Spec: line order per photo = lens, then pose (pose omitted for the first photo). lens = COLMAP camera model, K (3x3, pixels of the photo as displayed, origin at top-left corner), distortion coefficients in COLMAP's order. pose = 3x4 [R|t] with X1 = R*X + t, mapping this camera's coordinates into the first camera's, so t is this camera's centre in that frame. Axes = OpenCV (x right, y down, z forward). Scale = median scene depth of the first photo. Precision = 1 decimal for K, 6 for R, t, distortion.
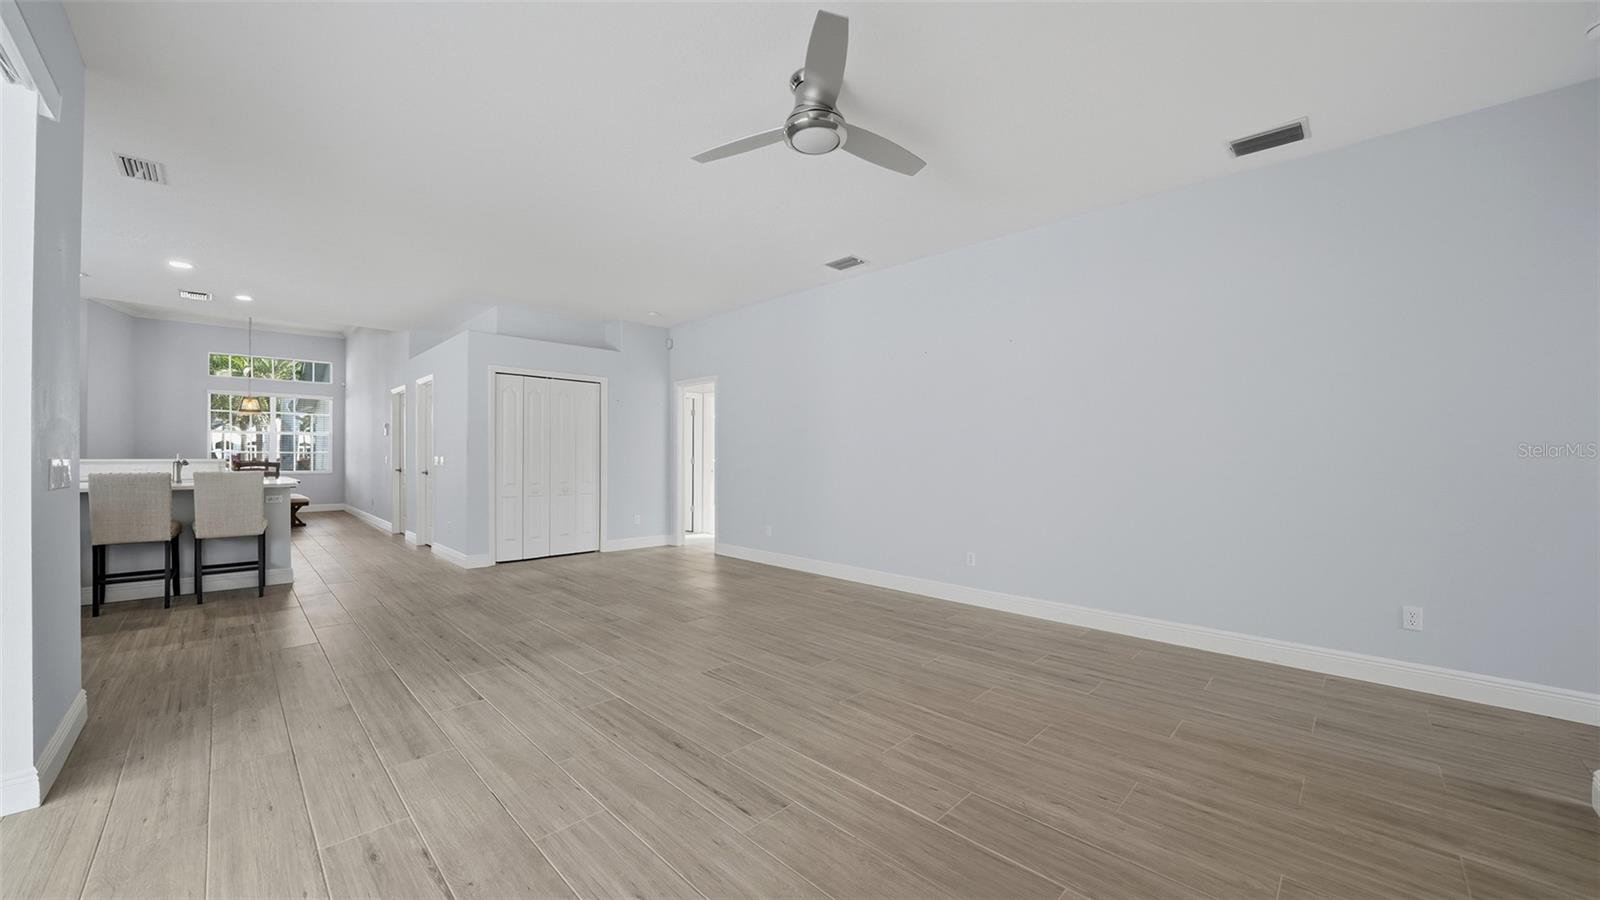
lens RADIAL K [[586.6, 0, 798.1], [0, 586.6, 455.9], [0, 0, 1]] dist [-0.009846, -0.000067]
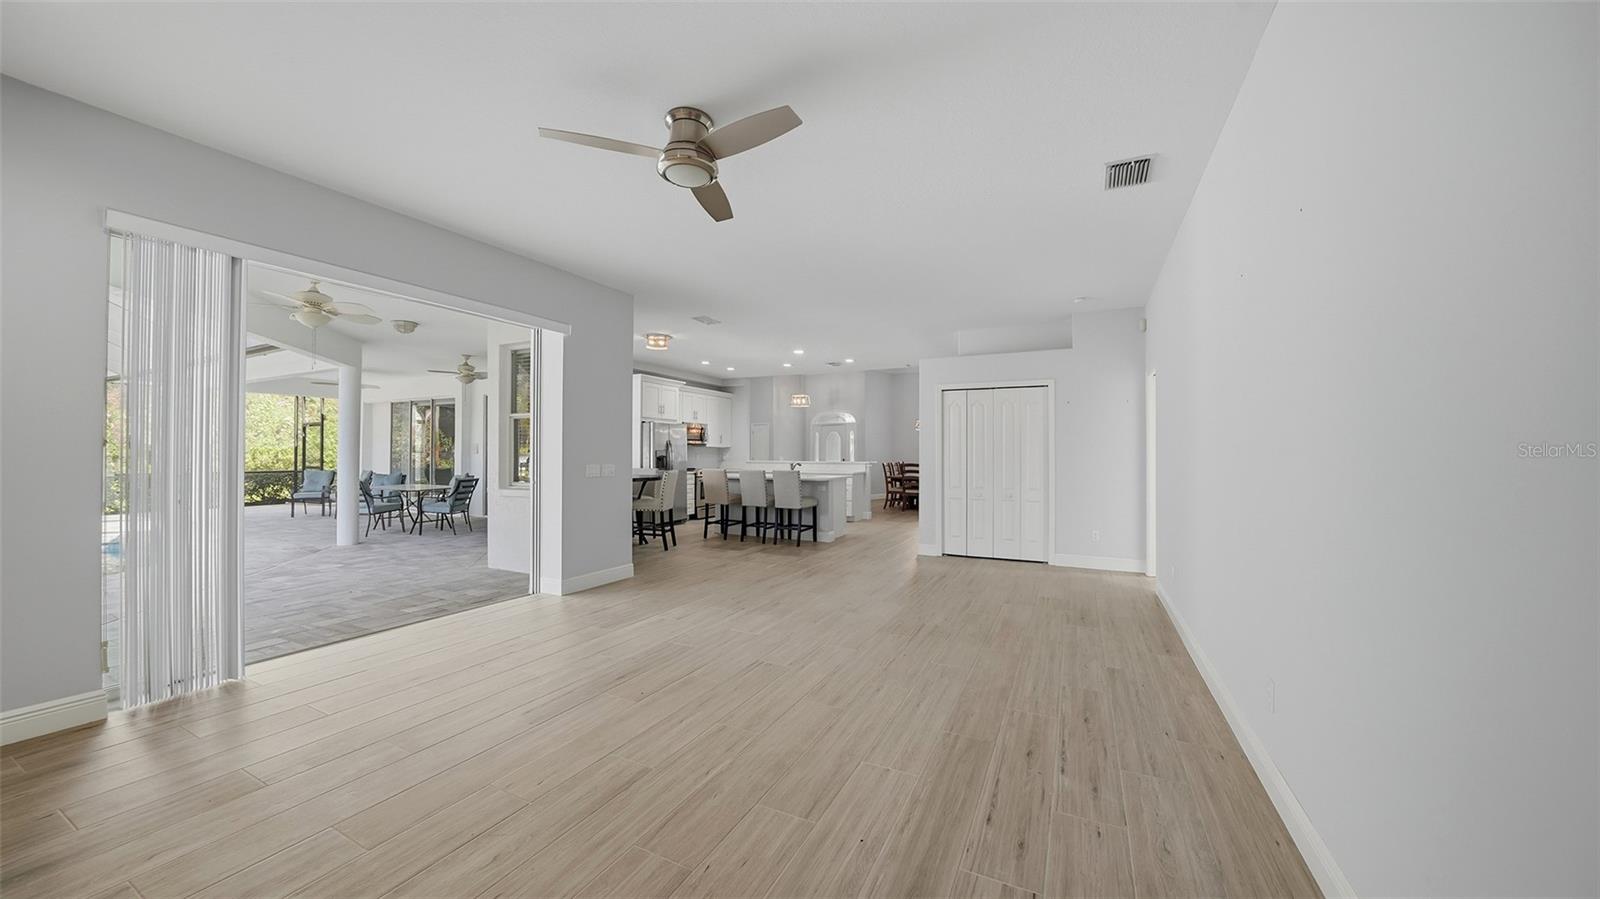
lens RADIAL K [[564.3, 0, 800.0], [0, 564.3, 449.5], [0, 0, 1]] dist [-0.020090, -0.000053]
pose [[0.312554, -0.009316, -0.949854, 0.741248], [-0.001463, 0.999946, -0.010289, -0.019997], [0.949899, 0.004606, 0.312524, 0.614165]]
